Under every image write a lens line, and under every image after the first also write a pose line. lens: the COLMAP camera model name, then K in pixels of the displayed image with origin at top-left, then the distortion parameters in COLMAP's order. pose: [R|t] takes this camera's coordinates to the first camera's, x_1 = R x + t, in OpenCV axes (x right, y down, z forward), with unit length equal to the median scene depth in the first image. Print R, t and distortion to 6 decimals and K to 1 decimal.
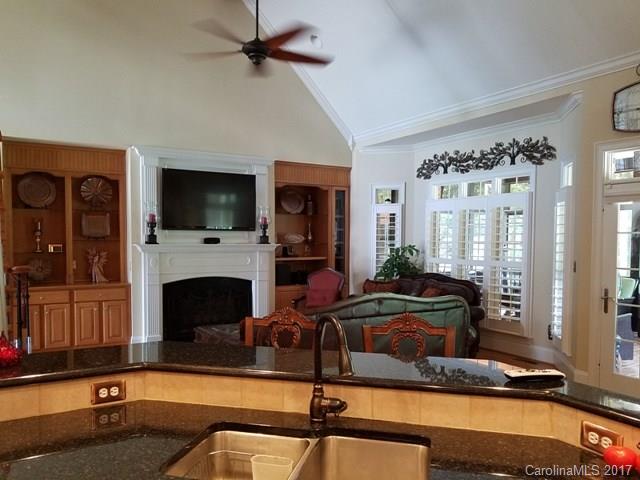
lens RADIAL K [[509.3, 0, 320.6], [0, 509.3, 245.8], [0, 0, 1]] dist [-0.001513, -0.007052]
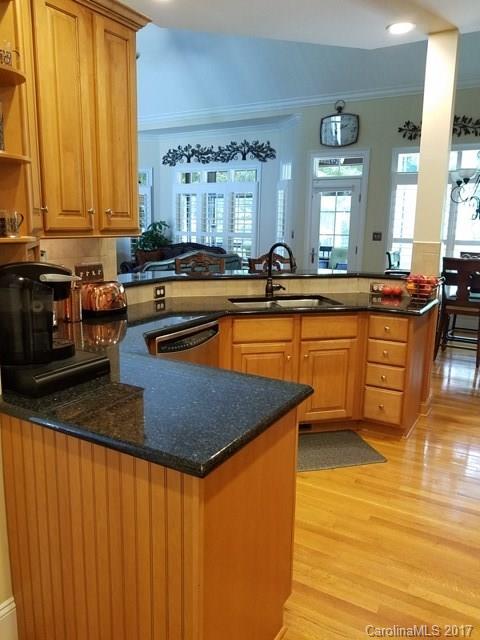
lens RADIAL K [[509.3, 0, 234.1], [0, 509.3, 316.4], [0, 0, 1]] dist [-0.001513, -0.007052]
pose [[0.879731, -0.079677, 0.468748, -0.299366], [-0.002117, 0.985193, 0.171434, 0.016556], [-0.475467, -0.151808, 0.866536, -0.209901]]
